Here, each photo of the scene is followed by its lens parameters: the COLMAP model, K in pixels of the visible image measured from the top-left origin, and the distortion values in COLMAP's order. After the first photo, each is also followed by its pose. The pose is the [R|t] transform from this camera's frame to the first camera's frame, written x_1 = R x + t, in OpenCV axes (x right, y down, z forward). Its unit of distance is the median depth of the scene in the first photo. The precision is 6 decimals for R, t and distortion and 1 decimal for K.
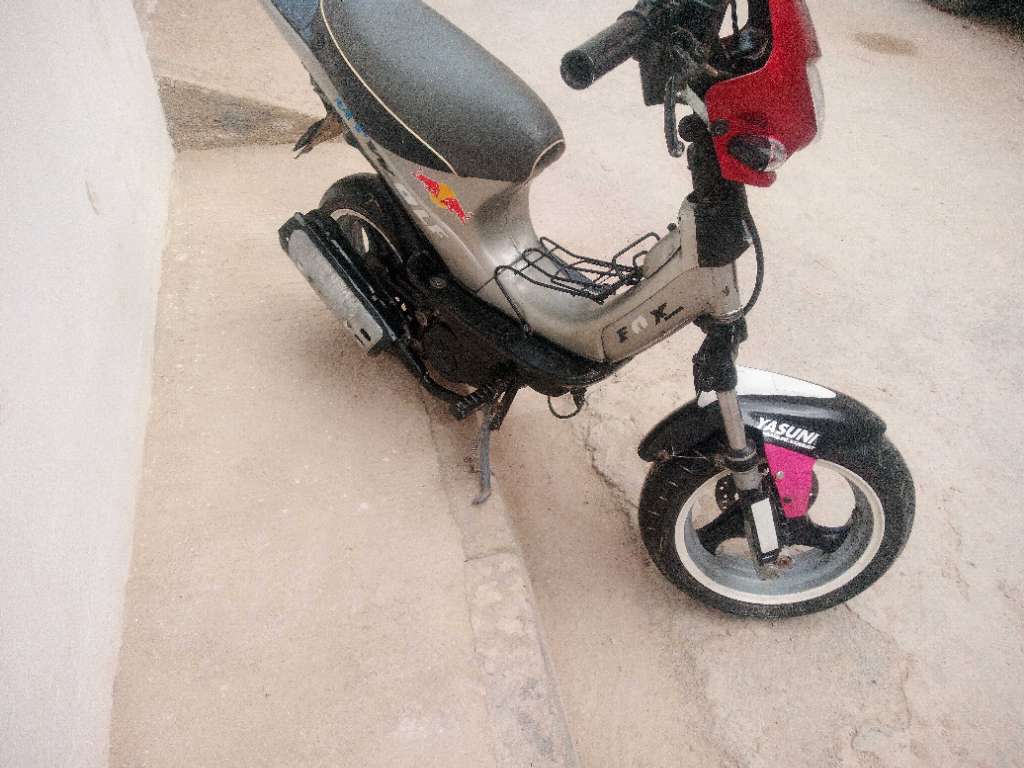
lens RADIAL K [[414.9, 0, 510.7], [0, 414.9, 385.6], [0, 0, 1]] dist [-0.013729, -0.001797]
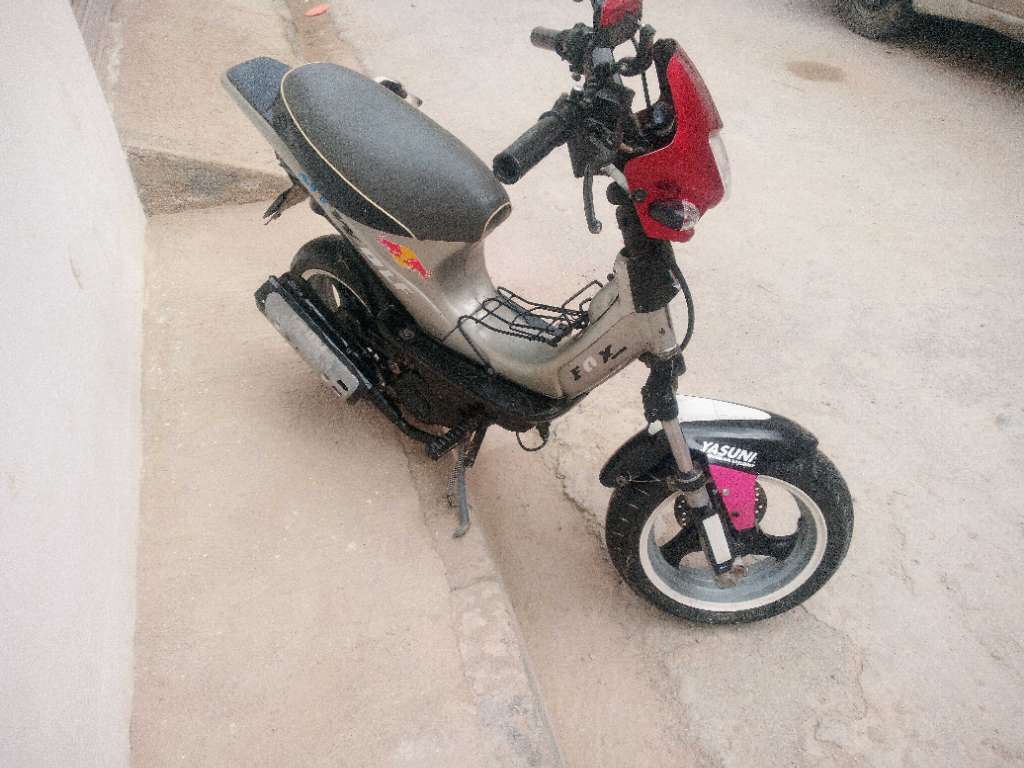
lens RADIAL K [[489.2, 0, 514.6], [0, 489.2, 381.6], [0, 0, 1]] dist [-0.011314, -0.005690]
pose [[0.997494, -0.070732, 0.001671, 0.098437], [0.070748, 0.997392, -0.014243, -0.090789], [-0.000659, 0.014326, 0.999897, -0.282227]]
